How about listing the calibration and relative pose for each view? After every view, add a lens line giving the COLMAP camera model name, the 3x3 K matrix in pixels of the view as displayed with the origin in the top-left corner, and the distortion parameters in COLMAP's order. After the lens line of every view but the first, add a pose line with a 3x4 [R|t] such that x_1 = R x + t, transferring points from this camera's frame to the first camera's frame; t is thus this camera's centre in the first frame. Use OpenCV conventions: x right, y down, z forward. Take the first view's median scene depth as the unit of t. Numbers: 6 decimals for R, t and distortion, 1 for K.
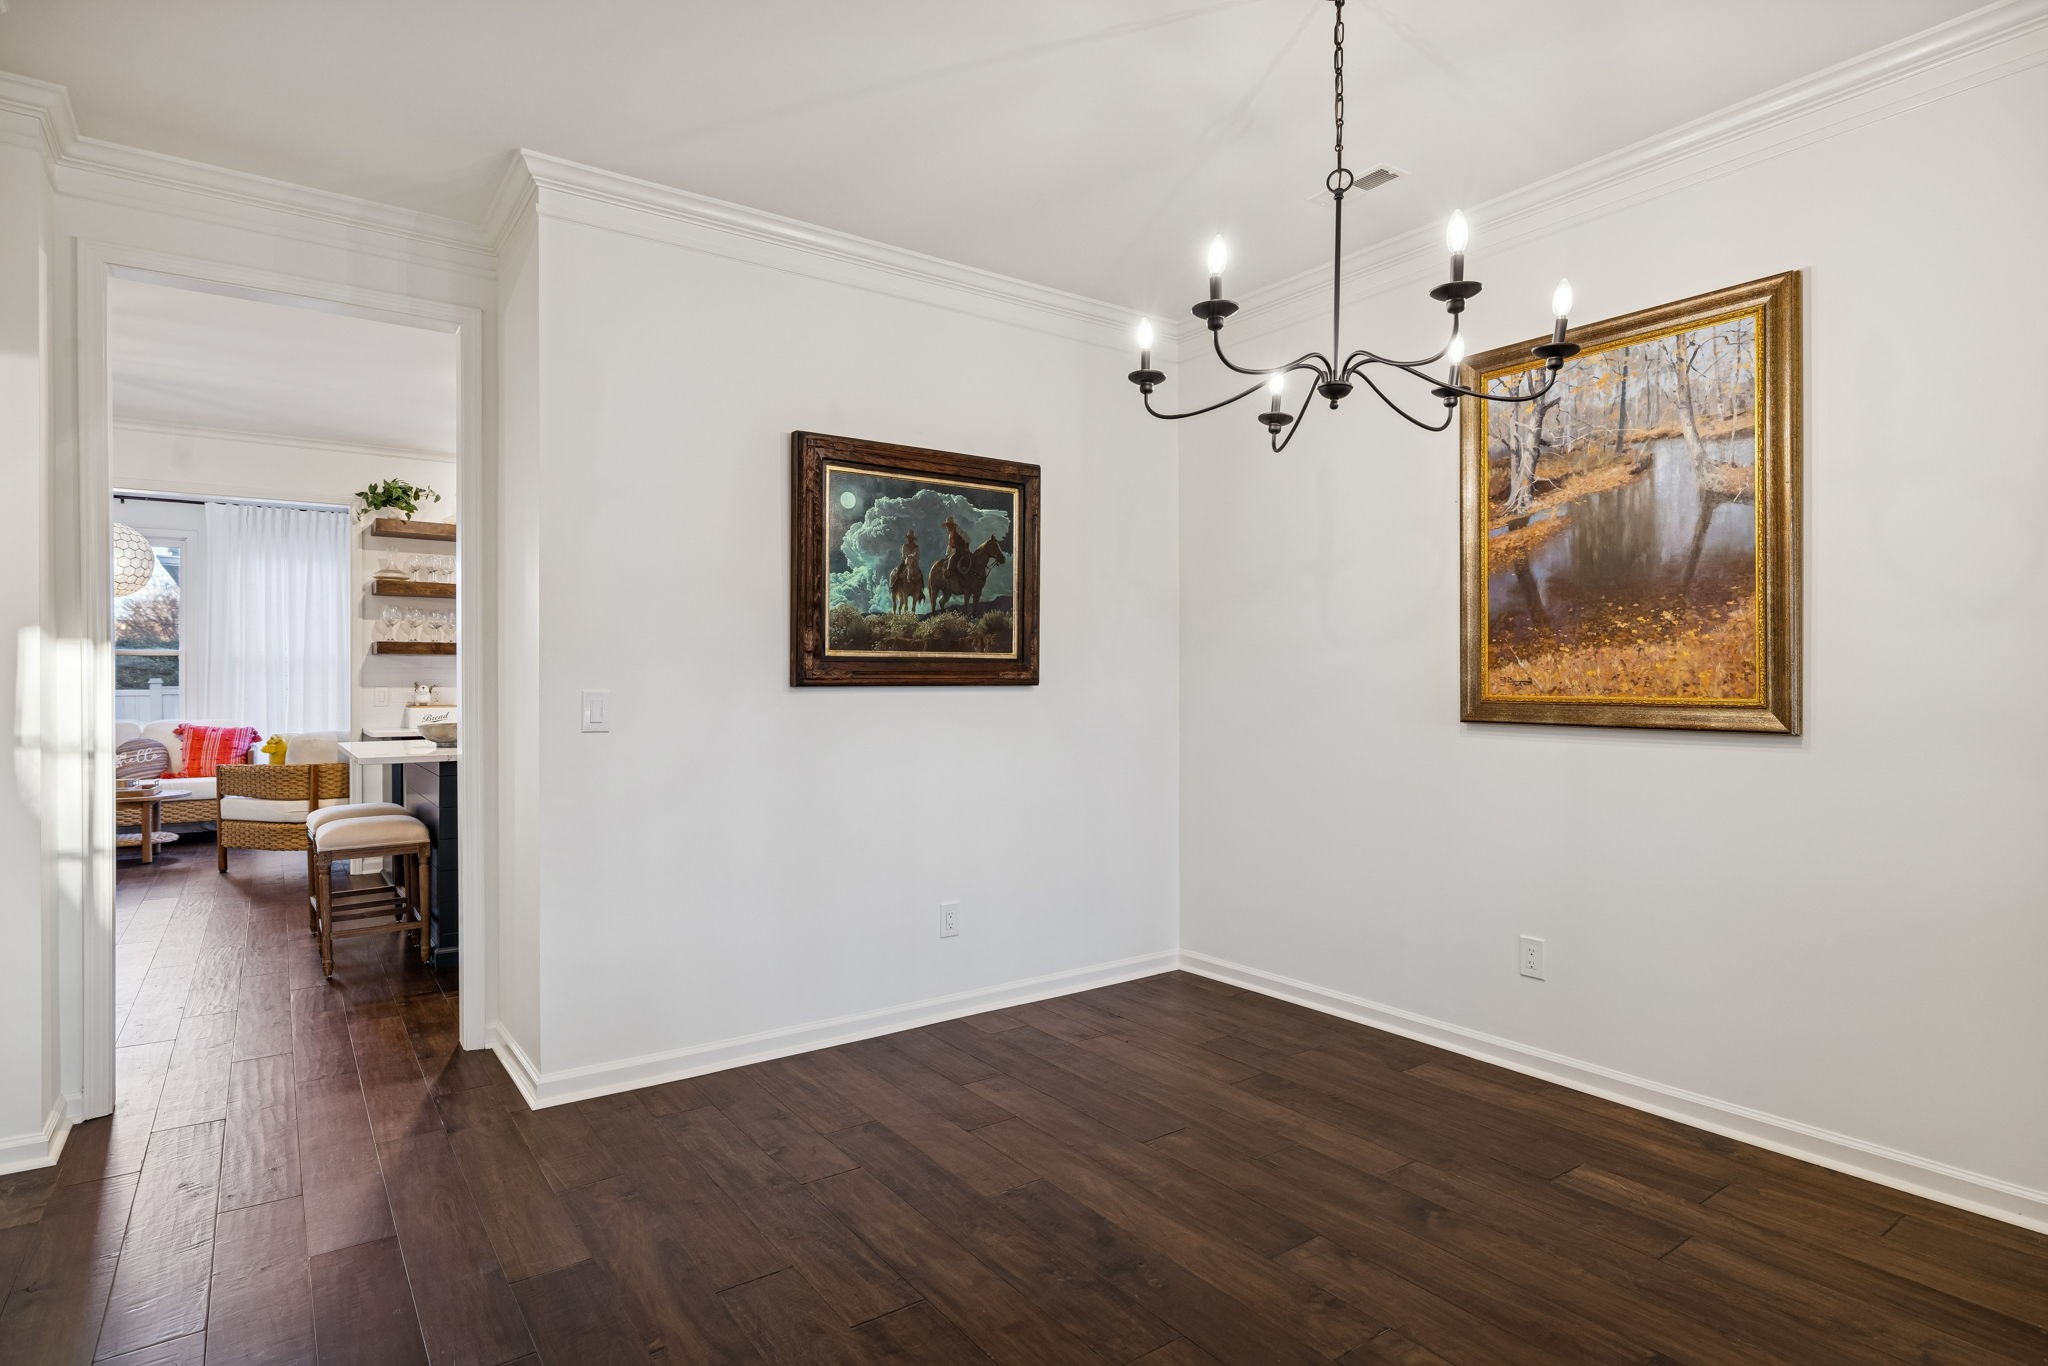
lens RADIAL K [[1077.4, 0, 1025.3], [0, 1077.4, 678.9], [0, 0, 1]] dist [0.001494, 0.001109]
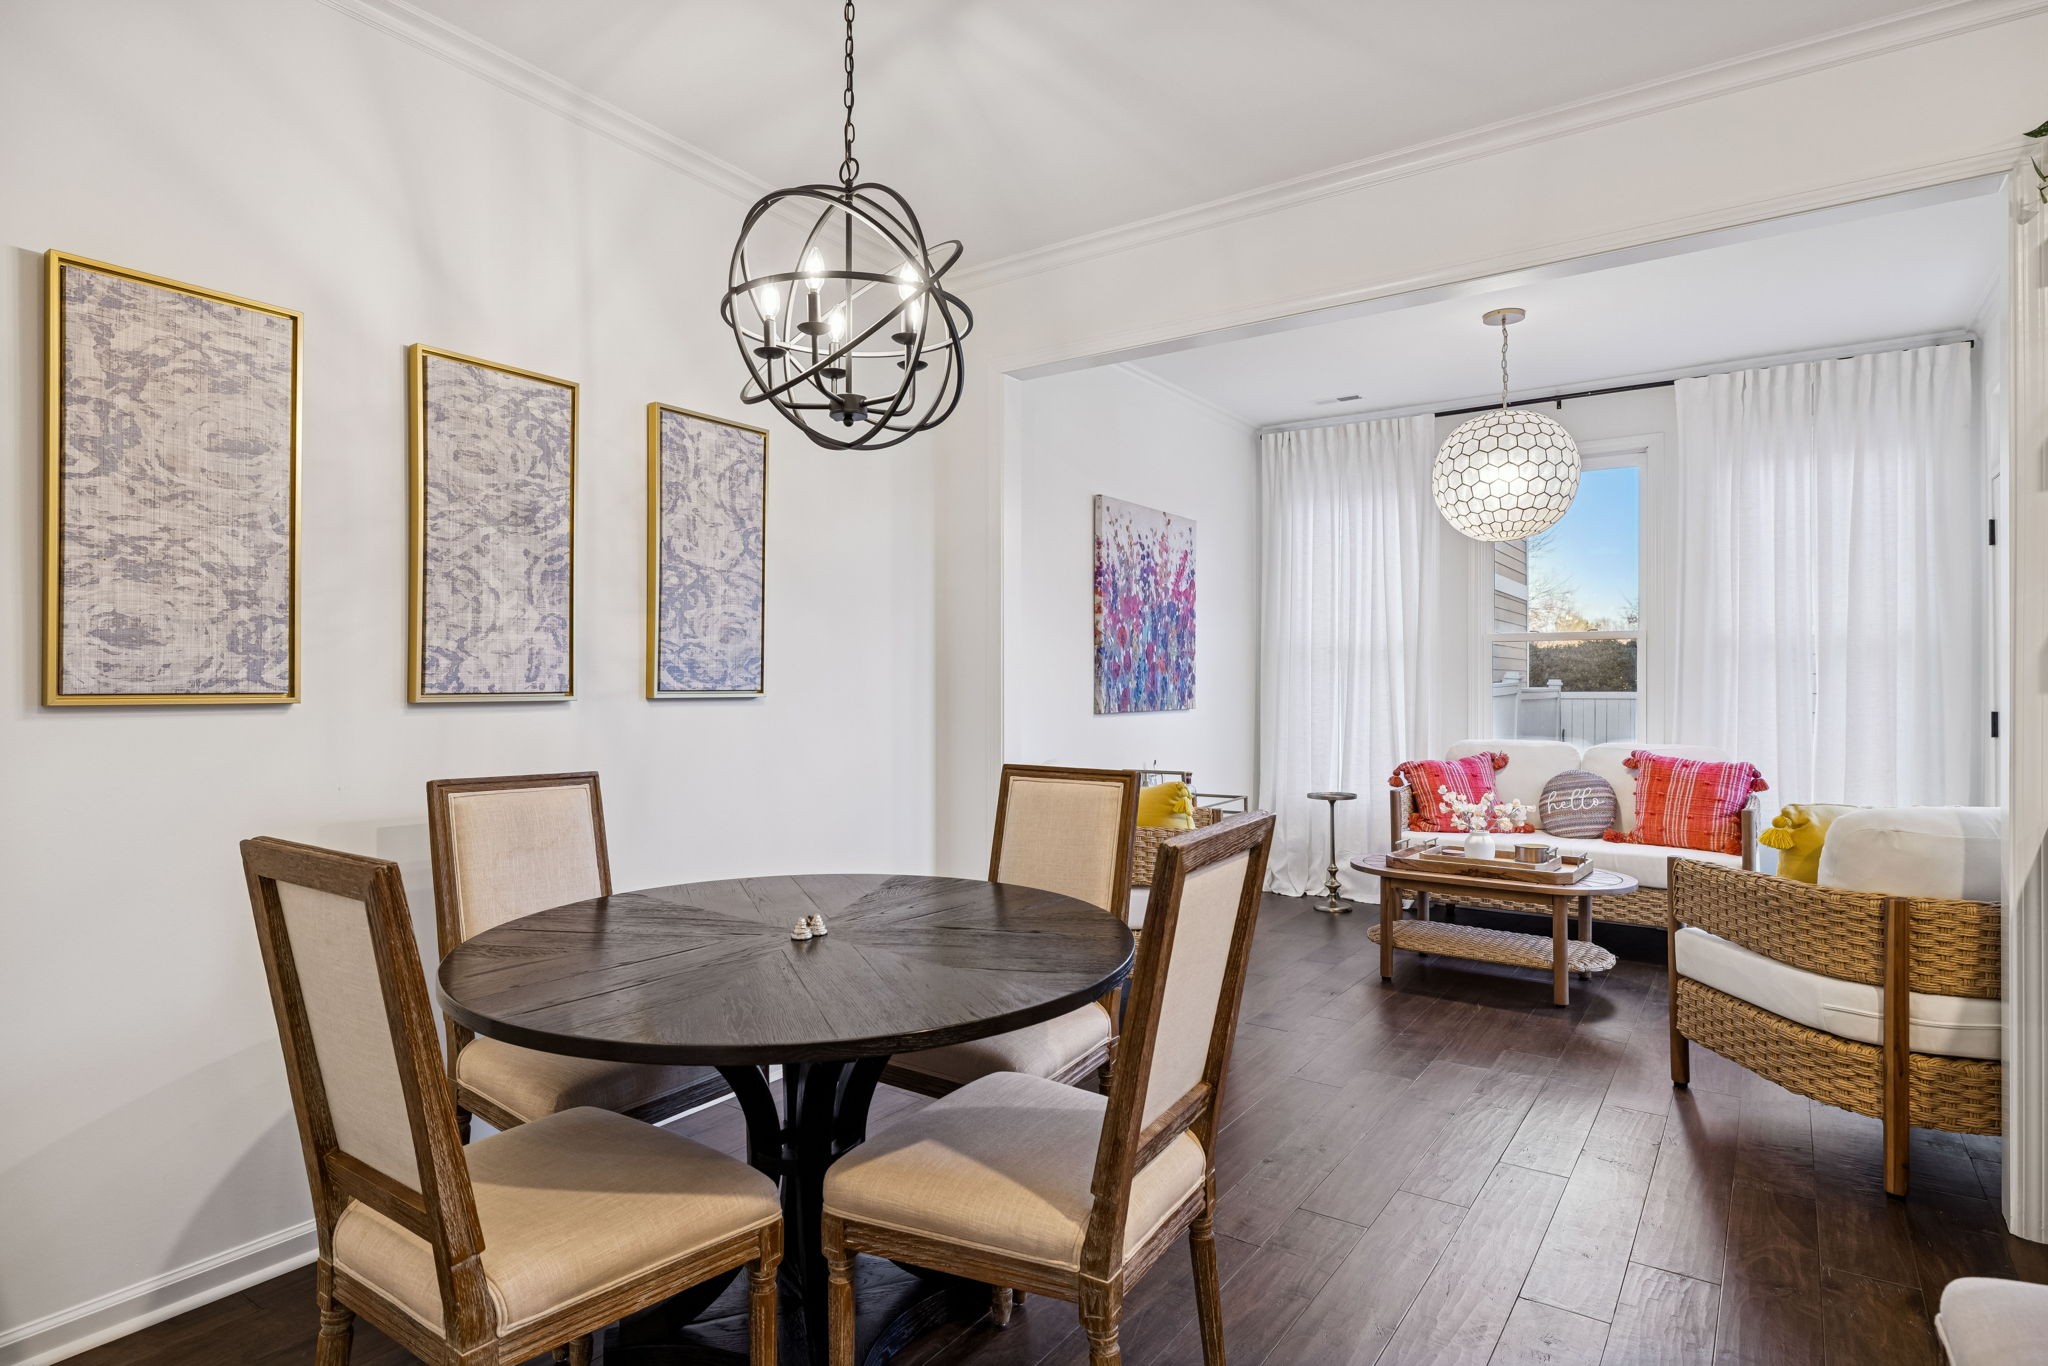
lens RADIAL K [[1077.4, 0, 1025.3], [0, 1077.4, 678.9], [0, 0, 1]] dist [0.001494, 0.001109]
pose [[0.338224, -0.000458, -0.941065, -0.336709], [-0.001322, 0.999999, -0.000962, 0.002611], [0.941065, 0.001570, 0.338223, 0.483446]]
